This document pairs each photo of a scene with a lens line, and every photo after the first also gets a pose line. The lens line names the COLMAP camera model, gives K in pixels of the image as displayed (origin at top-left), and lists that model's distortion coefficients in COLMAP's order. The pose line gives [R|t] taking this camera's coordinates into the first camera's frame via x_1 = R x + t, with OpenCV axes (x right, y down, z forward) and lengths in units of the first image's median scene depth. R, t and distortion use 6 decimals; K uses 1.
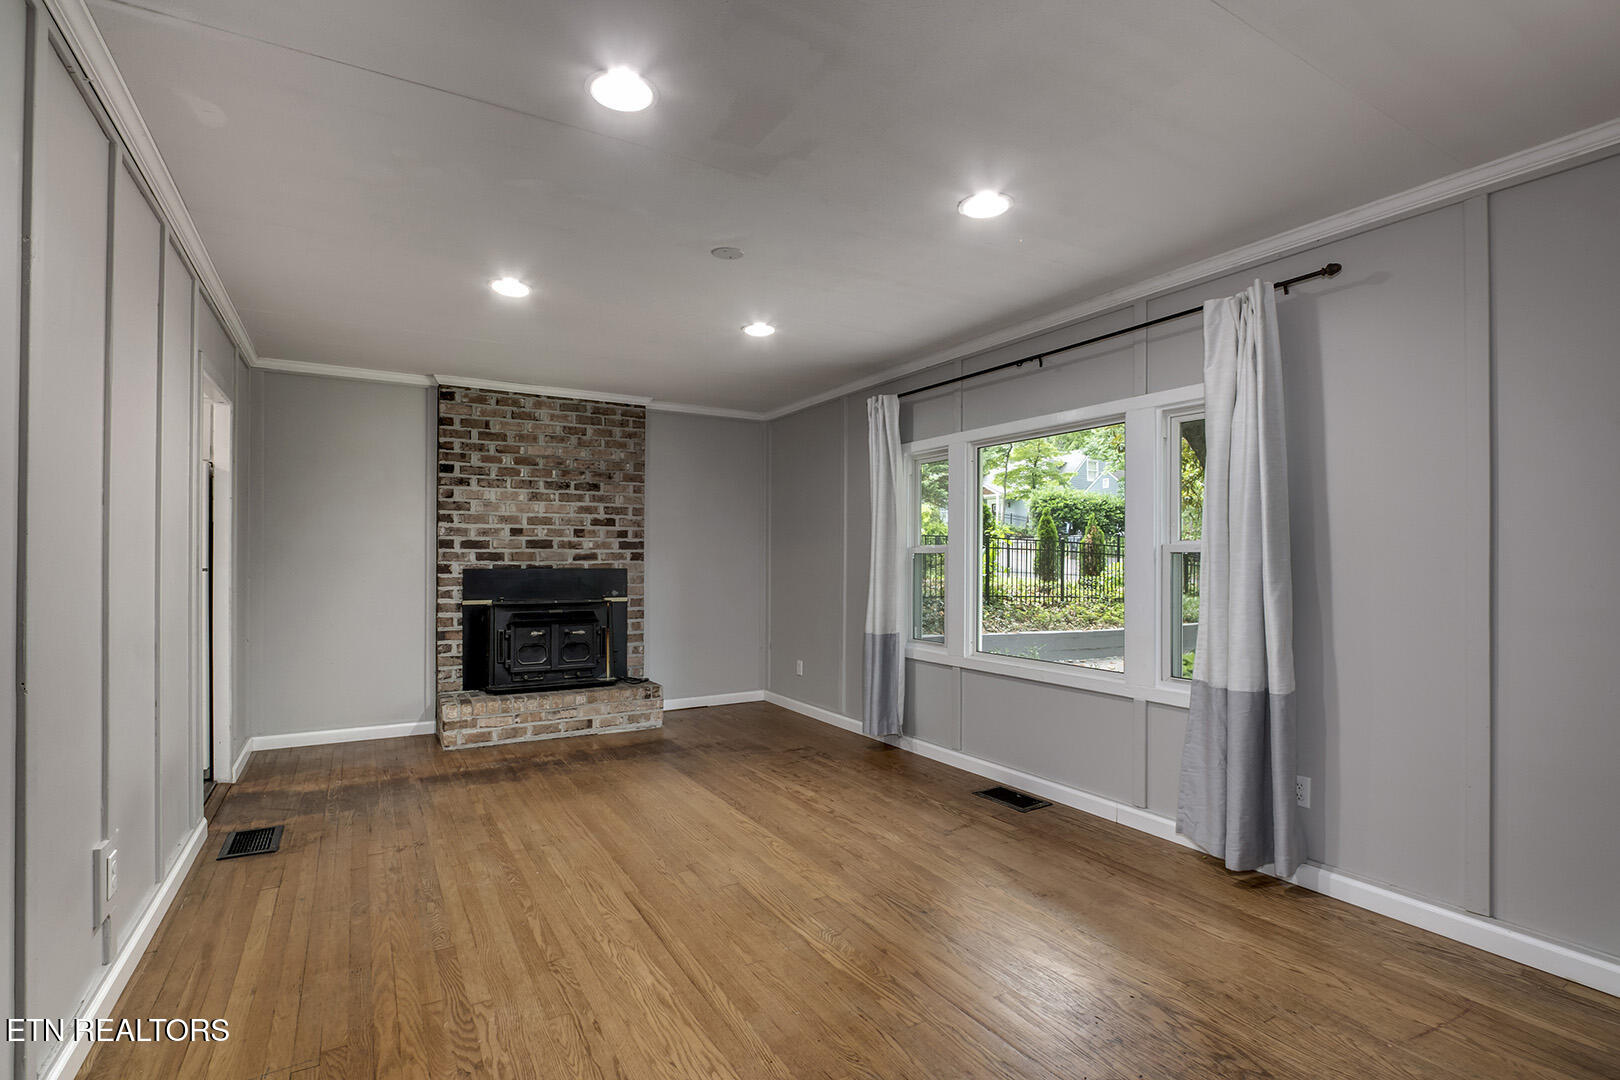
lens RADIAL K [[766.0, 0, 809.1], [0, 766.0, 550.5], [0, 0, 1]] dist [0.002163, 0.000636]
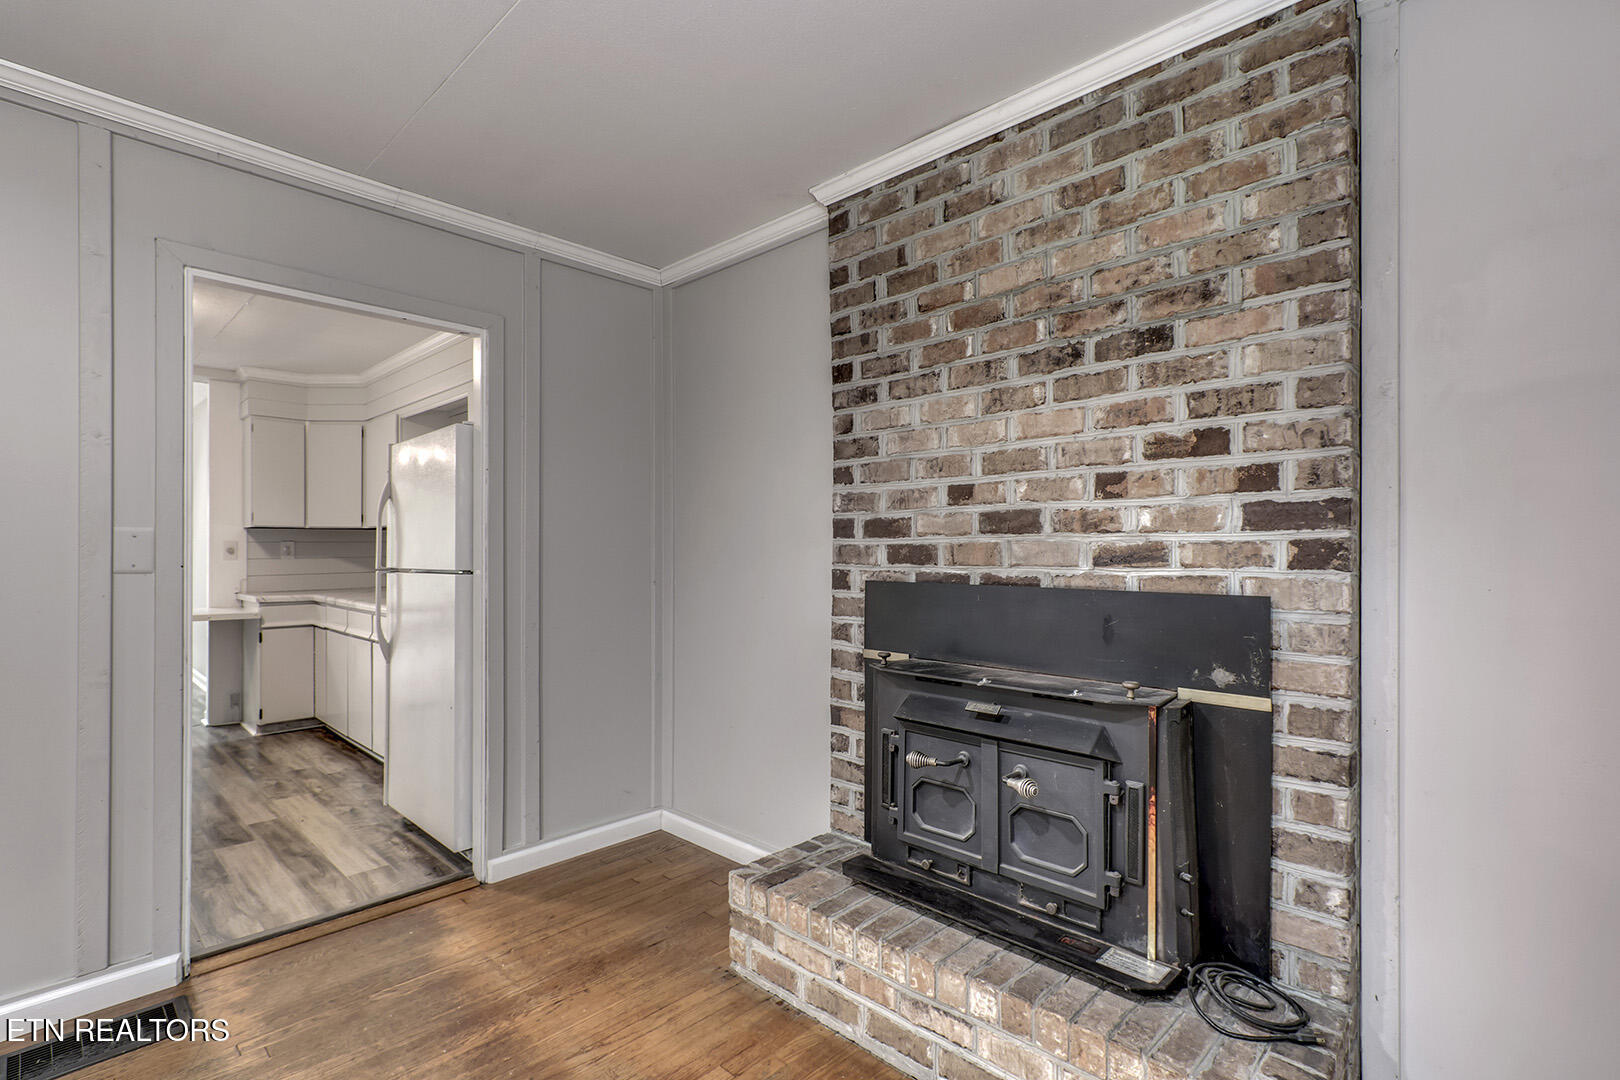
lens RADIAL K [[766.0, 0, 809.1], [0, 766.0, 550.5], [0, 0, 1]] dist [0.002163, 0.000636]
pose [[0.260098, -0.003926, -0.965574, -0.007544], [0.006824, 0.999974, -0.002228, 0.006057], [0.965558, -0.006010, 0.260118, 0.807597]]
